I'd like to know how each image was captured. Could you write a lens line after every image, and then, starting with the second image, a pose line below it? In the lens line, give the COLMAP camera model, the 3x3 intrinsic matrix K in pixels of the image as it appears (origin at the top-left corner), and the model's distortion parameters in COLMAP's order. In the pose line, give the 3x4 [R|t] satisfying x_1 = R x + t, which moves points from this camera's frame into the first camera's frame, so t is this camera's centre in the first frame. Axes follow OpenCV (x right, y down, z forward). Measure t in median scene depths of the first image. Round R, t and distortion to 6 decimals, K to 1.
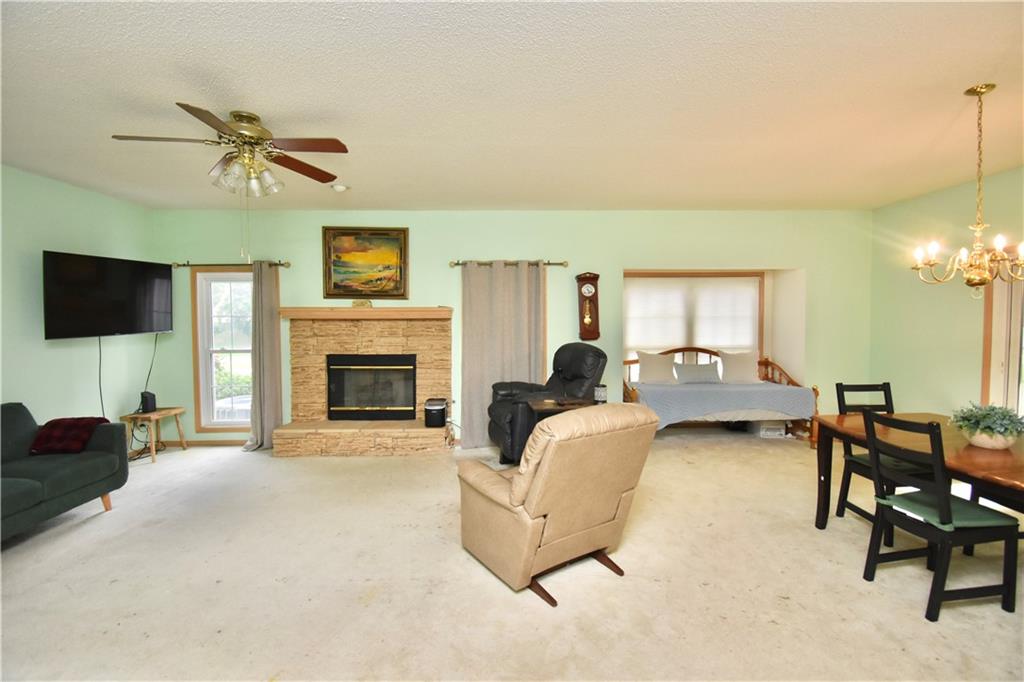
lens RADIAL K [[455.0, 0, 507.4], [0, 455.0, 342.7], [0, 0, 1]] dist [-0.017622, -0.003410]
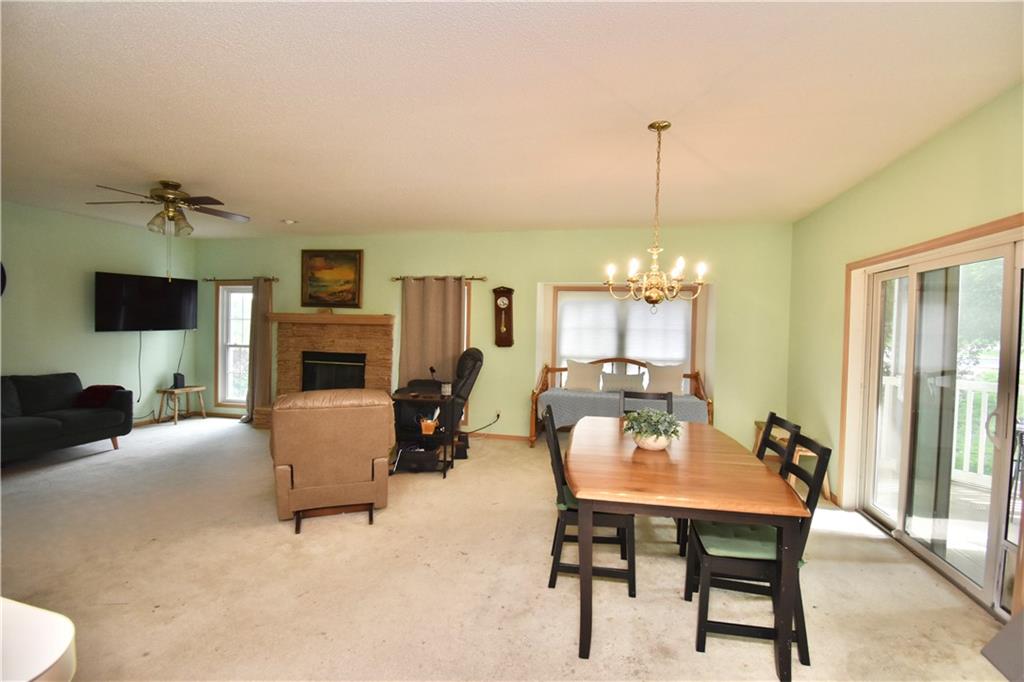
lens RADIAL K [[455.0, 0, 516.9], [0, 455.0, 344.9], [0, 0, 1]] dist [-0.017622, -0.003410]
pose [[0.971779, 0.032894, -0.233589, 0.476992], [-0.037535, 0.999176, -0.015449, 0.005896], [0.232888, 0.023781, 0.972213, -0.082418]]
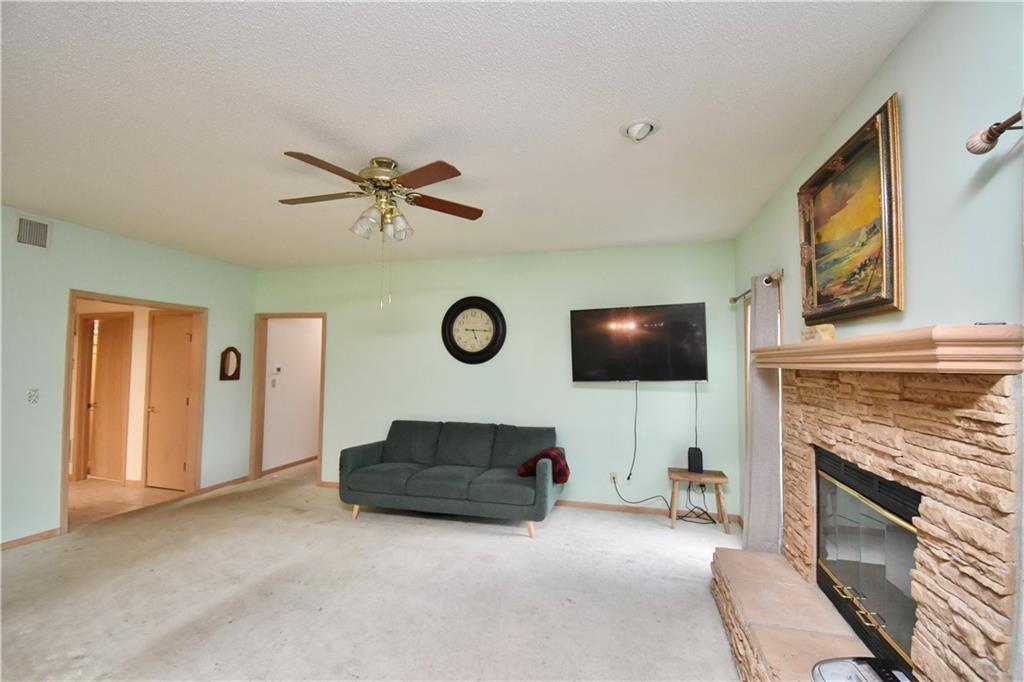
lens RADIAL K [[455.0, 0, 508.2], [0, 455.0, 338.8], [0, 0, 1]] dist [-0.017622, -0.003410]
pose [[-0.282943, -0.045042, -0.958078, 0.152893], [-0.049991, 0.998232, -0.032166, -0.053837], [0.957833, 0.038794, -0.284695, 0.834268]]
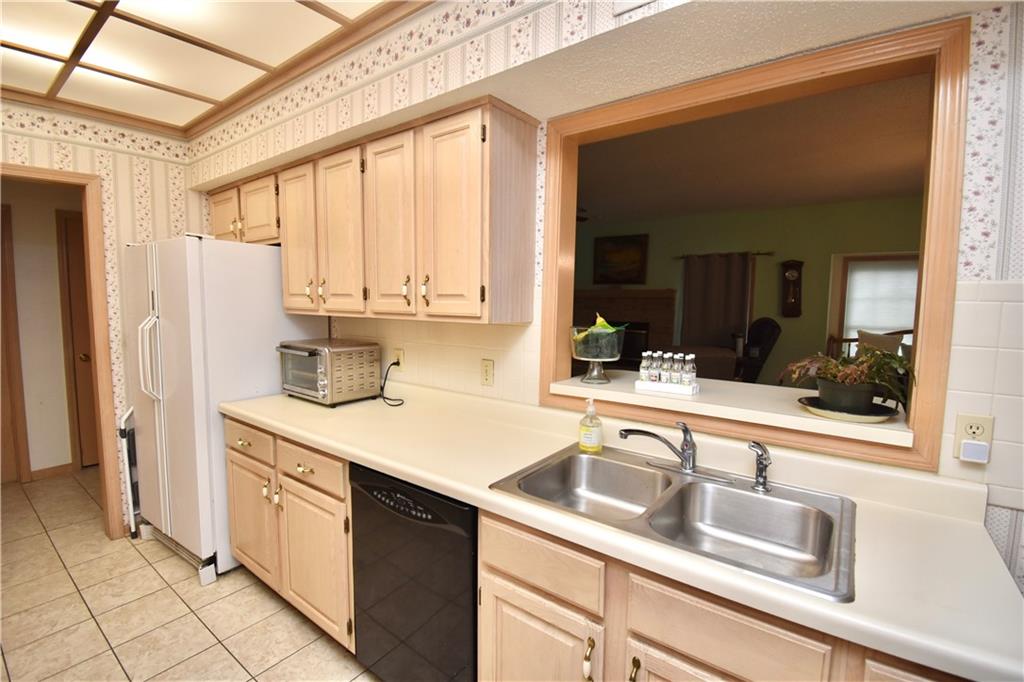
lens RADIAL K [[455.0, 0, 509.5], [0, 455.0, 339.2], [0, 0, 1]] dist [-0.017622, -0.003410]
pose [[0.782385, 0.062177, -0.619683, 0.342322], [-0.043545, 0.998030, 0.045161, 0.031231], [0.621271, -0.008349, 0.783551, -0.387855]]
